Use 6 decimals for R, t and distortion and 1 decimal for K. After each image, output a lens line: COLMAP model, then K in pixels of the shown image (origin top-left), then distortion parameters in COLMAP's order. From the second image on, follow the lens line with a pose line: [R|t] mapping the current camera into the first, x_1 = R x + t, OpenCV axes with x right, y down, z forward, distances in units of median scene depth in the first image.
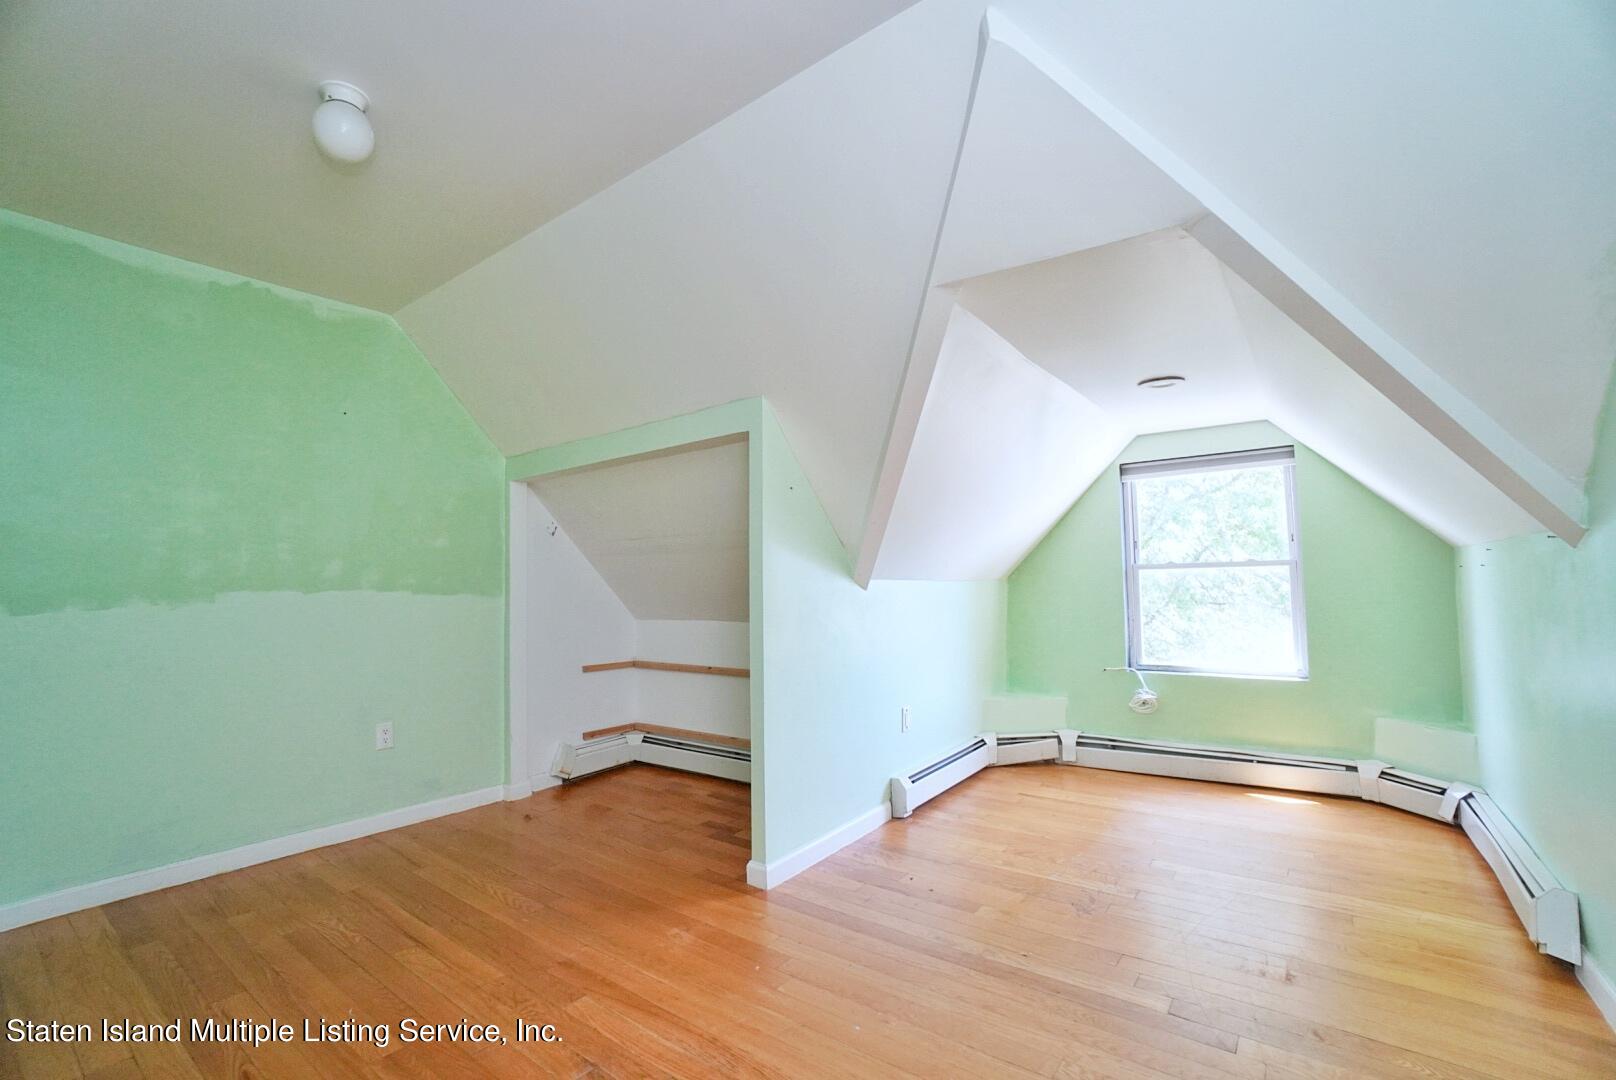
lens RADIAL K [[716.1, 0, 786.8], [0, 716.1, 532.9], [0, 0, 1]] dist [-0.047094, 0.017166]
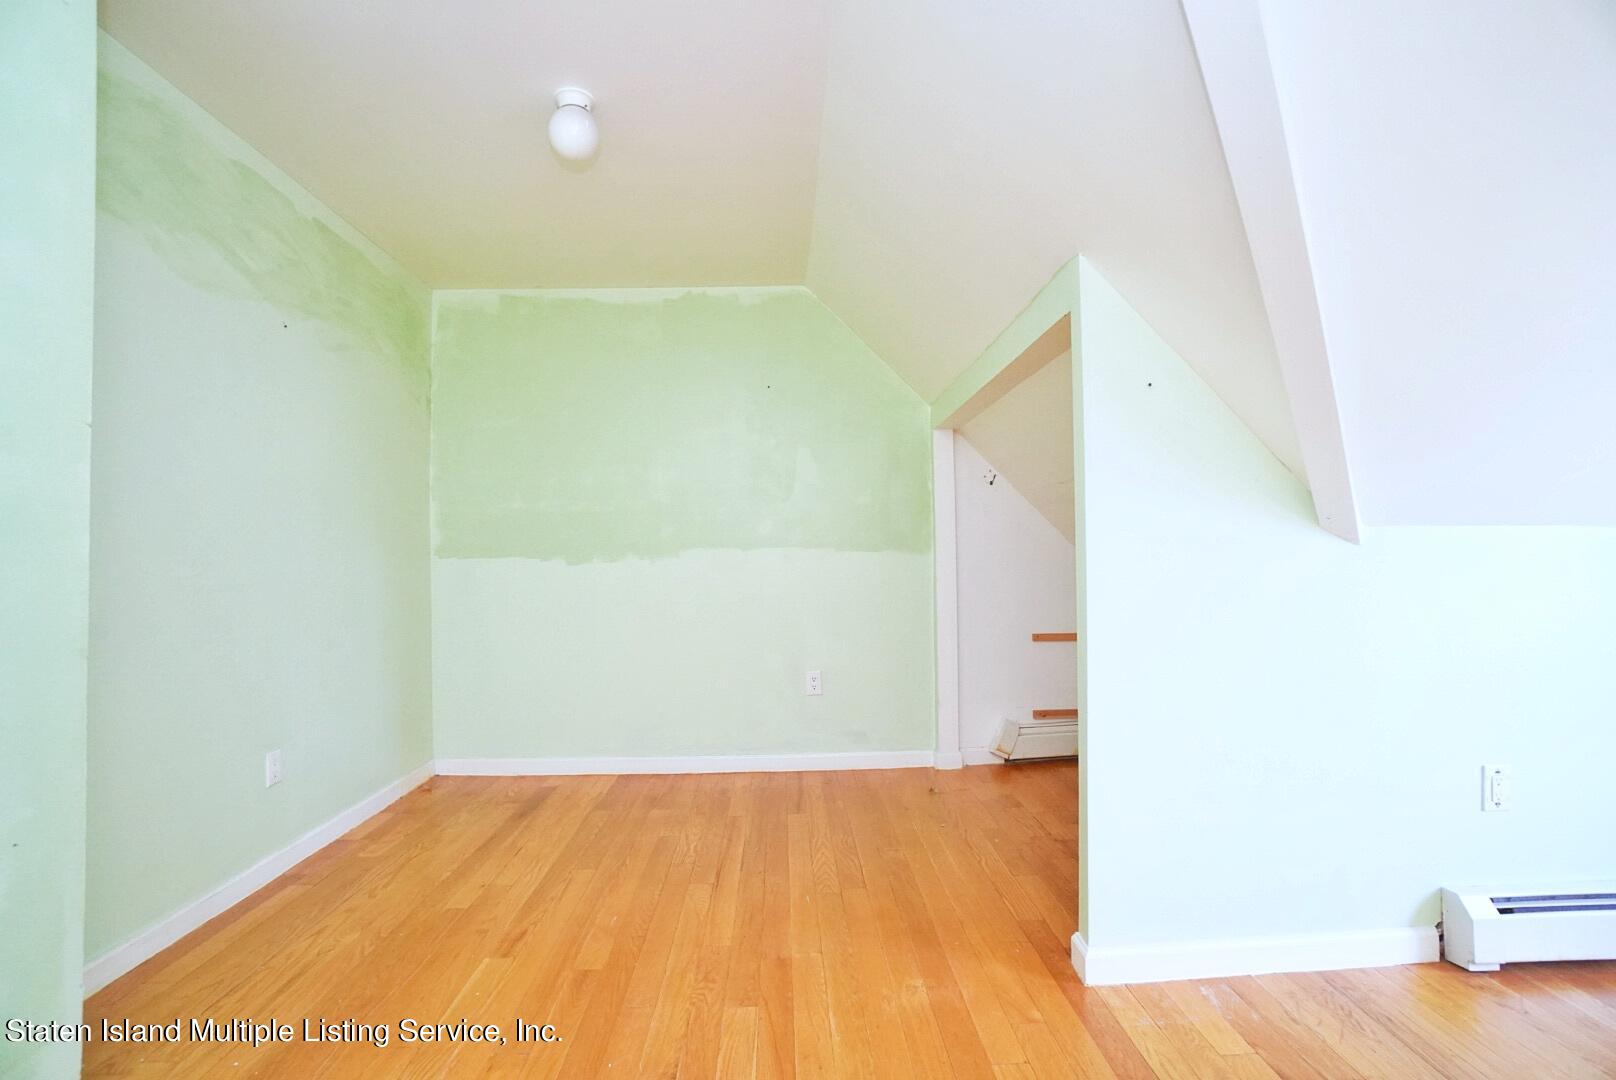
lens RADIAL K [[716.1, 0, 800.8], [0, 716.1, 534.7], [0, 0, 1]] dist [-0.047094, 0.017166]
pose [[0.630877, -0.015025, -0.775737, 0.285345], [0.064815, 0.997338, 0.033394, 0.028249], [0.773171, -0.071347, 0.630172, 0.342686]]
